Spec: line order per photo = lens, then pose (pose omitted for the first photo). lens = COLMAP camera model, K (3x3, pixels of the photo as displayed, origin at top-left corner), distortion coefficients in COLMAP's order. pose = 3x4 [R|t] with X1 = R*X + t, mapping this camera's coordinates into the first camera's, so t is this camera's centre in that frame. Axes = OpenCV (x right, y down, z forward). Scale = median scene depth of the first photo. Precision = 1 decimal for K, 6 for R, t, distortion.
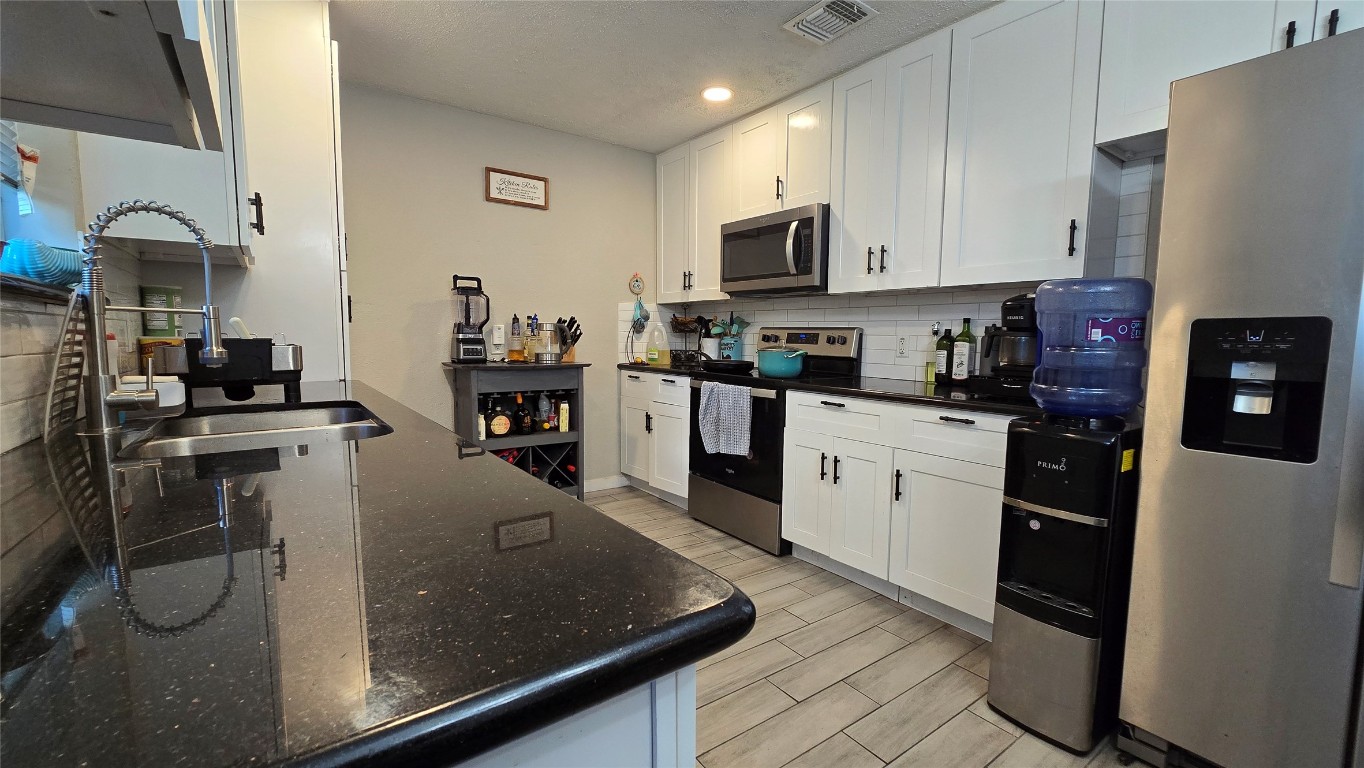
lens RADIAL K [[556.9, 0, 682.0], [0, 556.9, 384.0], [0, 0, 1]] dist [-0.002127, 0.000497]
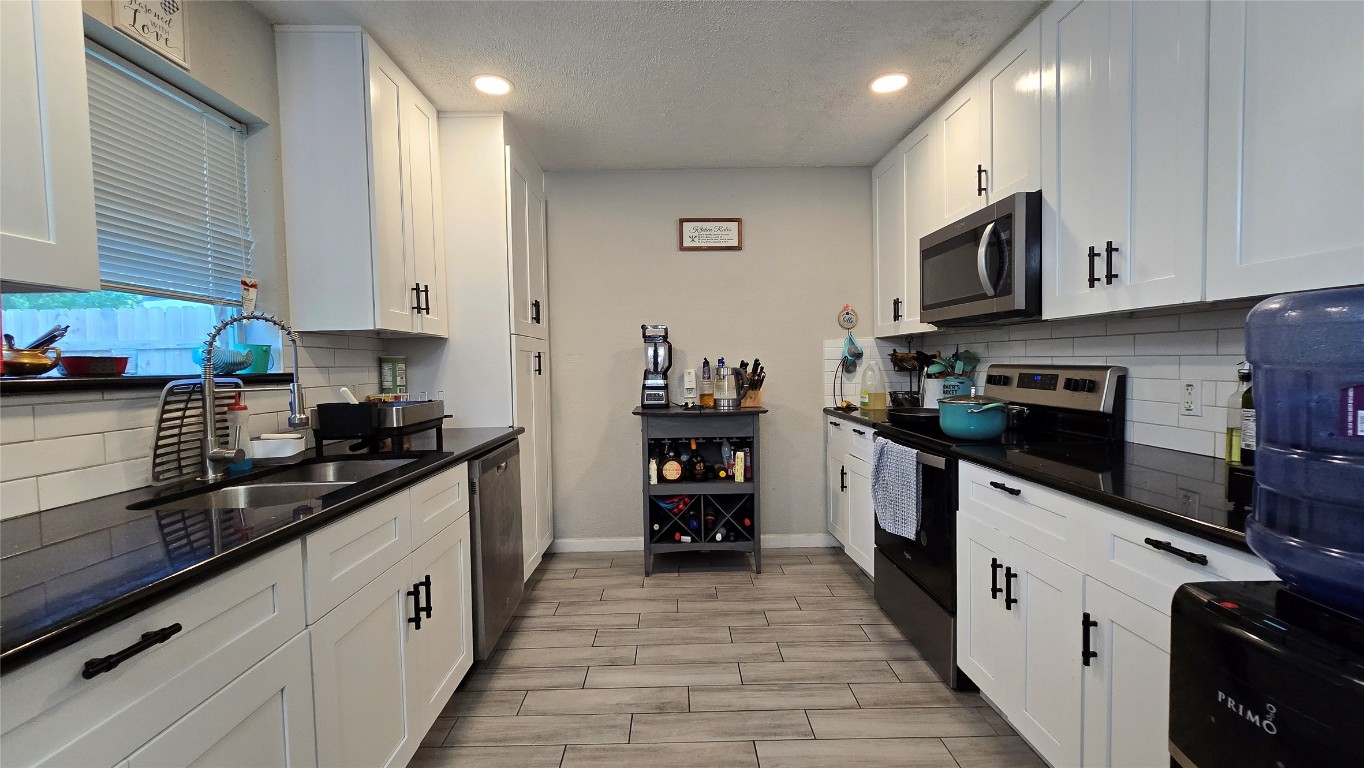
lens RADIAL K [[556.9, 0, 682.0], [0, 556.9, 384.0], [0, 0, 1]] dist [-0.002127, 0.000497]
pose [[0.822325, -0.004715, -0.568999, 0.253482], [-0.022301, 0.998930, -0.040507, -0.040632], [0.568581, 0.045999, 0.821340, 0.168730]]
